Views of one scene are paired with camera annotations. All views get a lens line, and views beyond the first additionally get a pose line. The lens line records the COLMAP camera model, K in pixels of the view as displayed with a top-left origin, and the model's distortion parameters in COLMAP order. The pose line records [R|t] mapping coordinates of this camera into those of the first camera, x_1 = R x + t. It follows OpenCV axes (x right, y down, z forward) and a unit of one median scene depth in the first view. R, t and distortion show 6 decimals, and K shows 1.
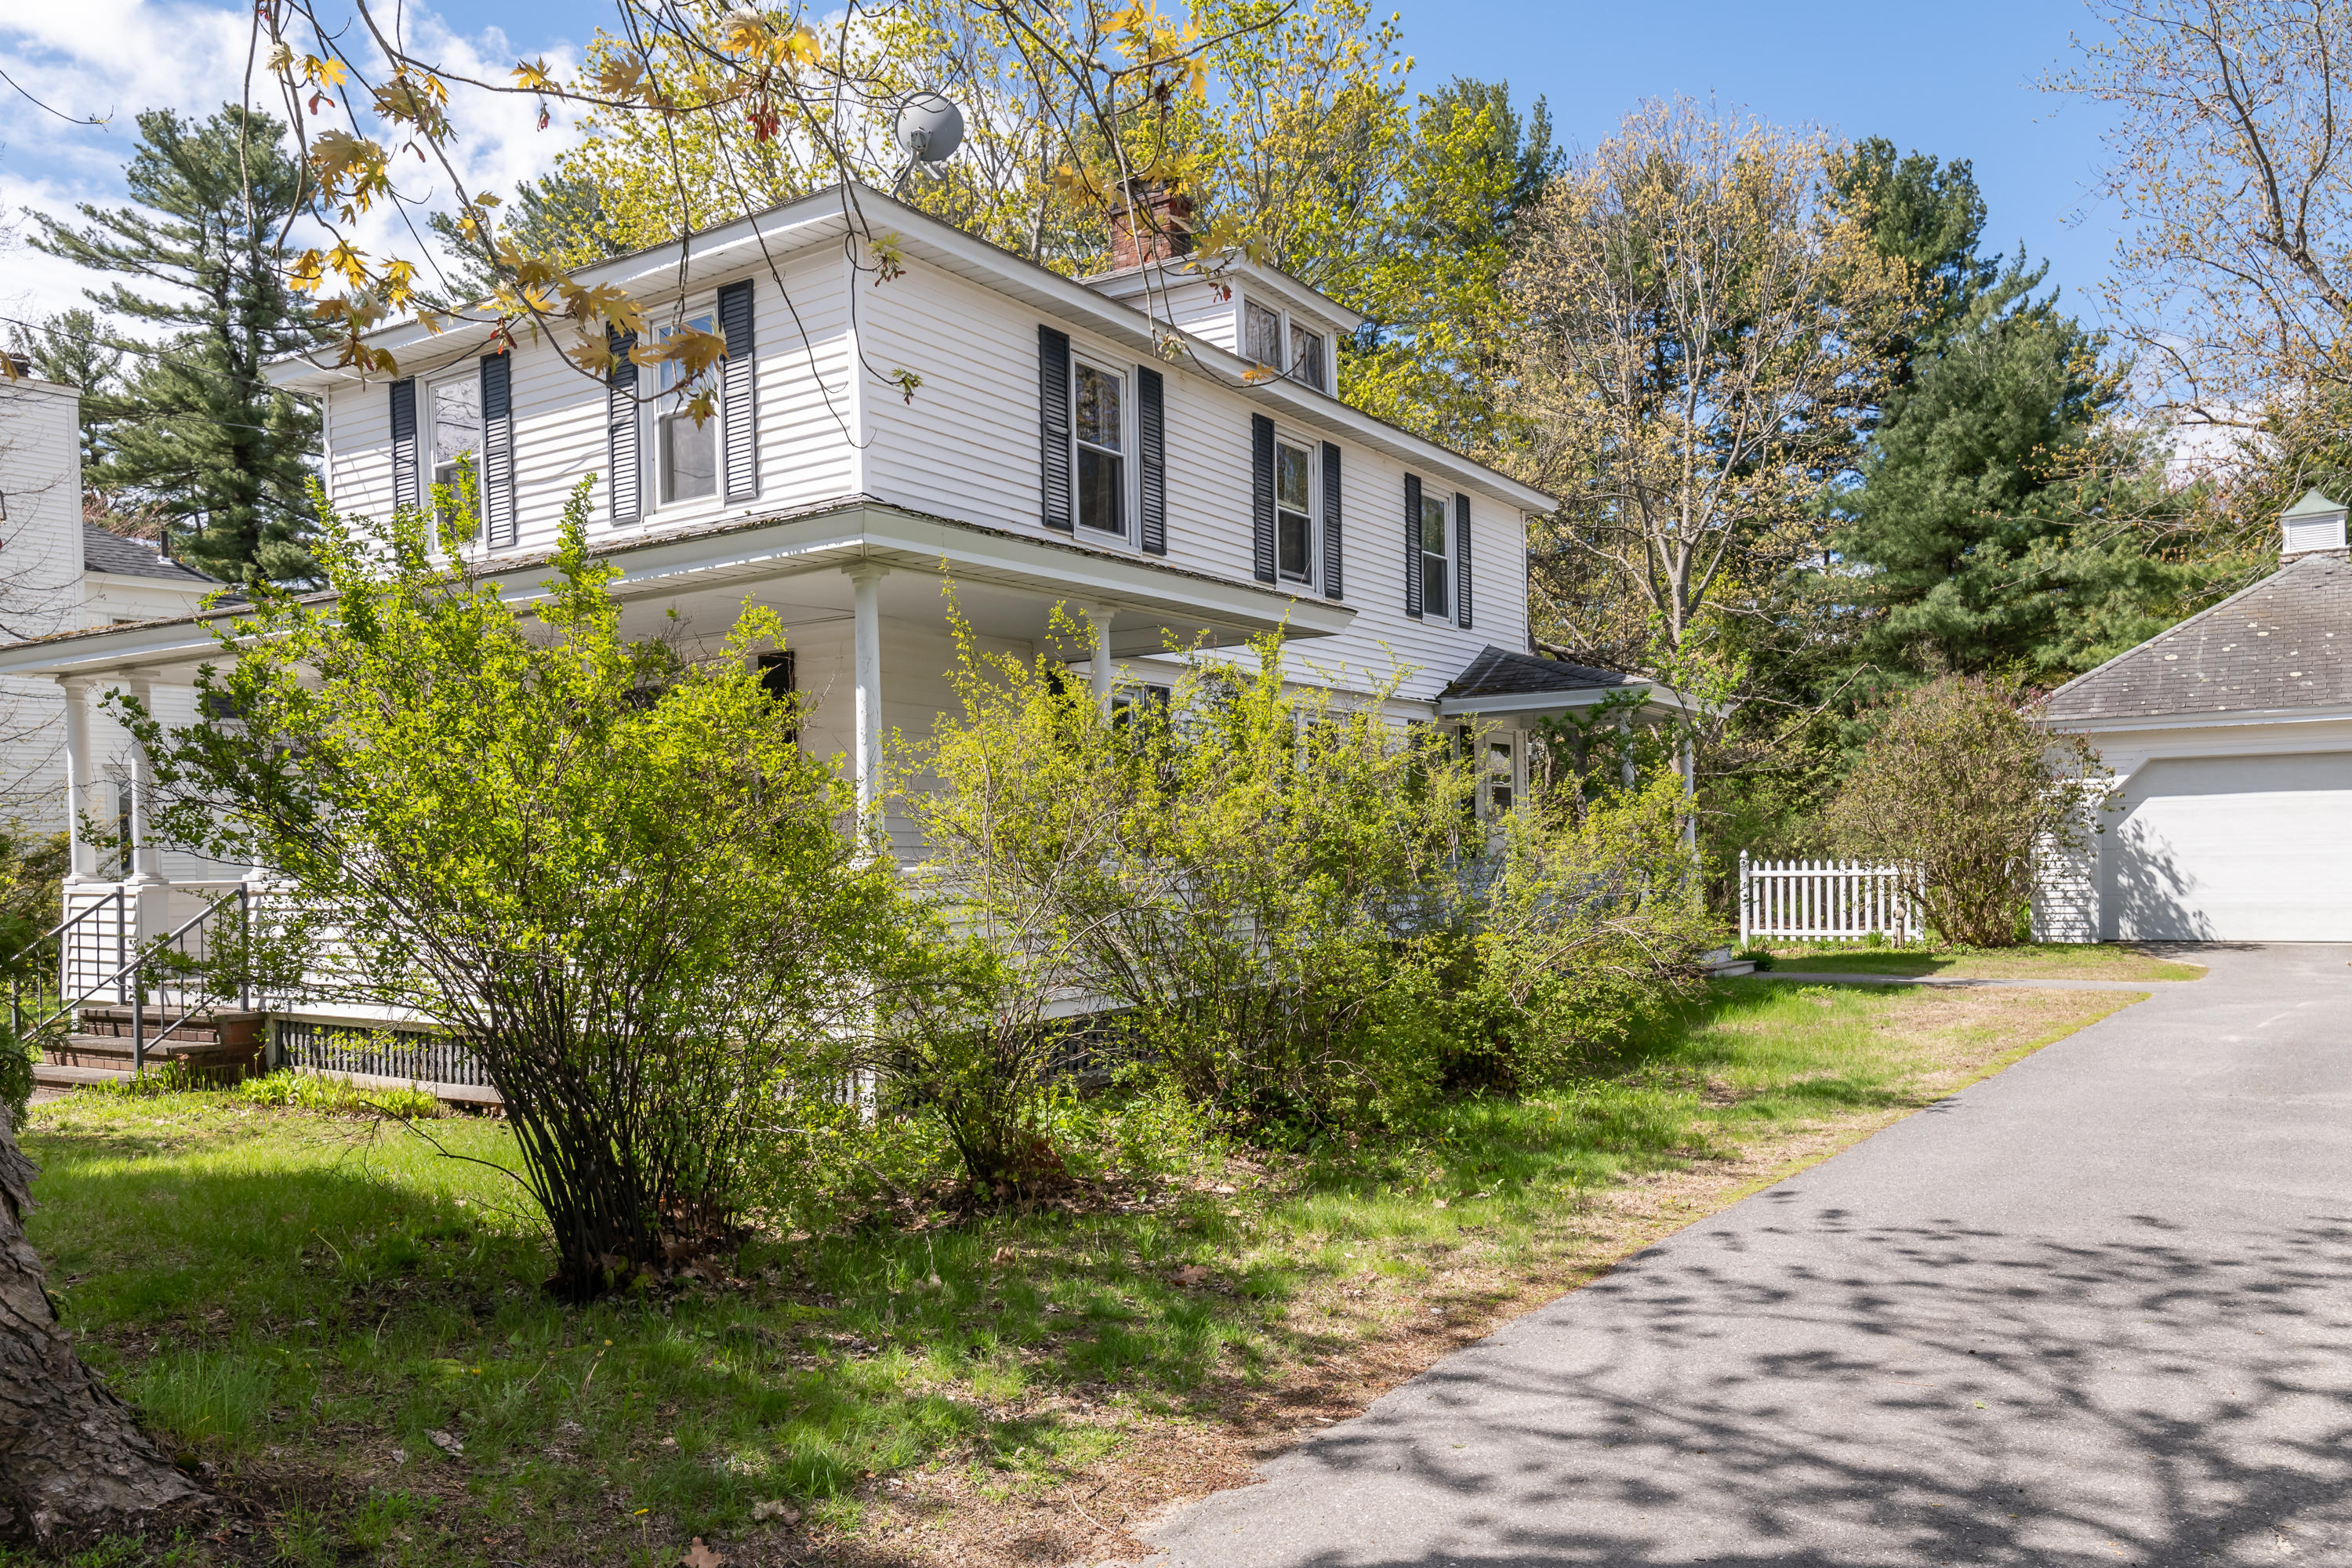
lens RADIAL K [[1633.4, 0, 1177.2], [0, 1633.4, 896.5], [0, 0, 1]] dist [-0.000813, -0.002905]
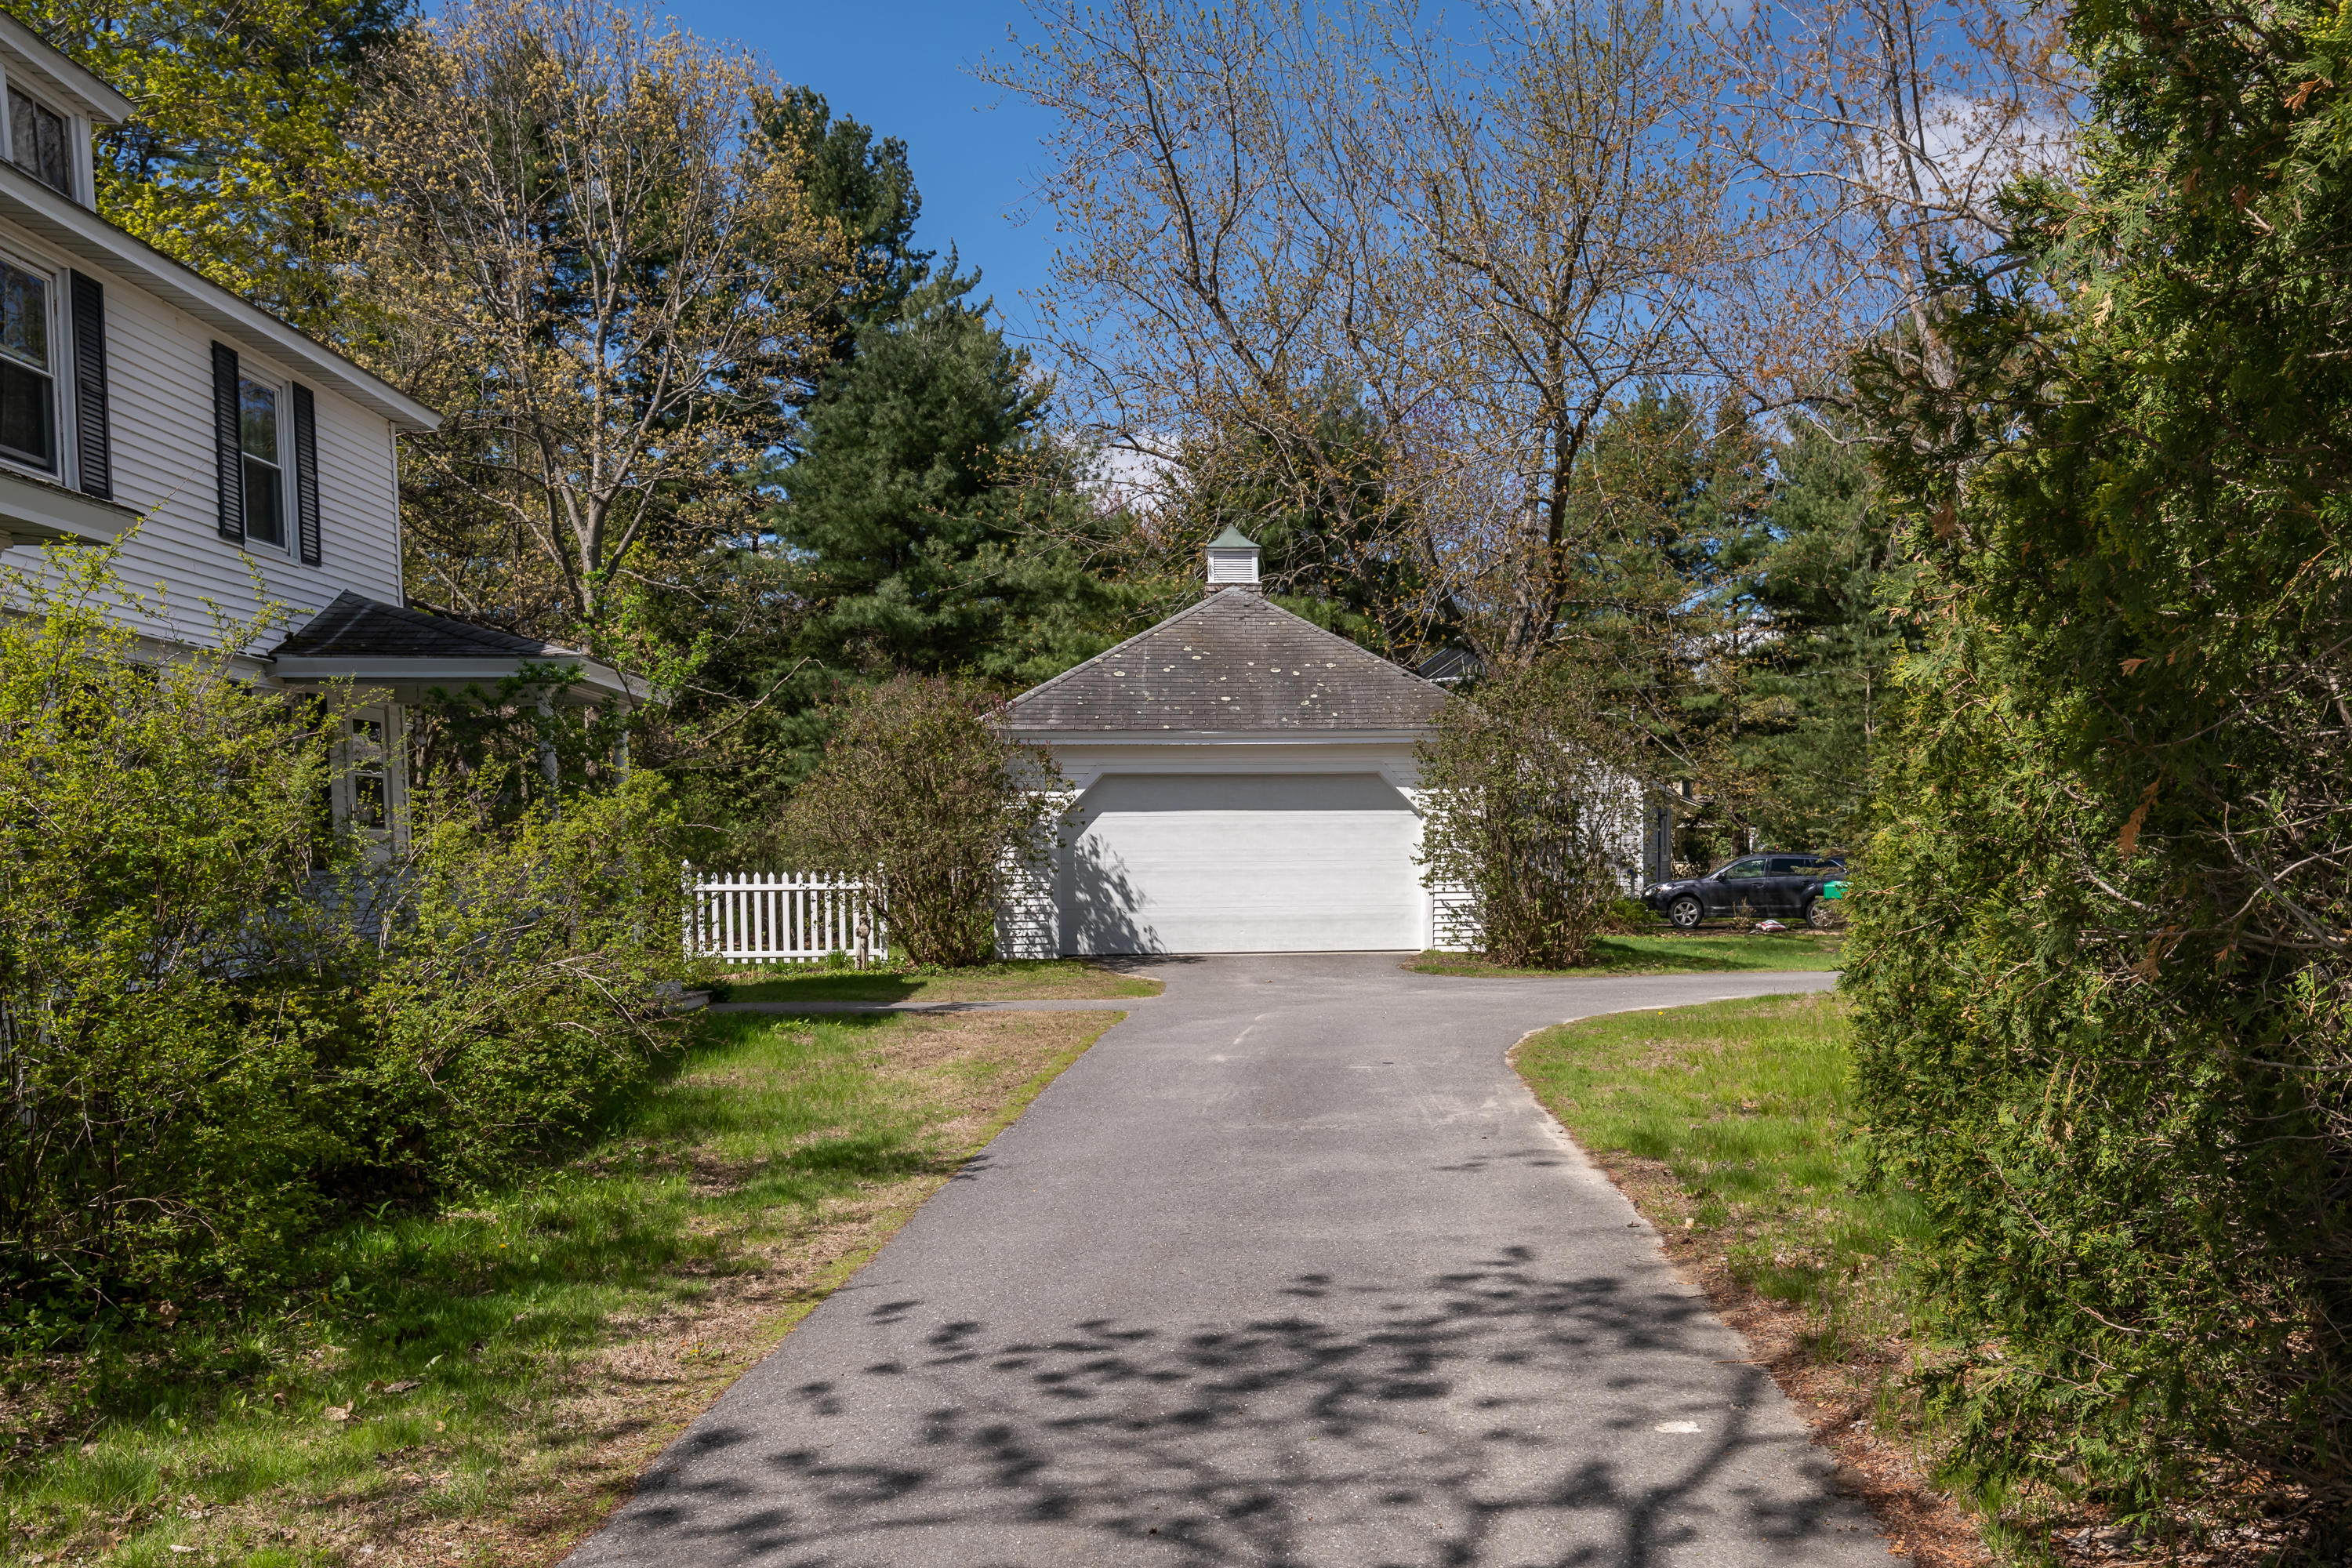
lens RADIAL K [[1541.9, 0, 1180.2], [0, 1541.9, 904.9], [0, 0, 1]] dist [0.007075, 0.003516]
pose [[0.754515, -0.017996, 0.656036, 0.008438], [0.009472, 0.999818, 0.016532, -0.017169], [-0.656214, -0.006260, 0.754549, 0.229202]]
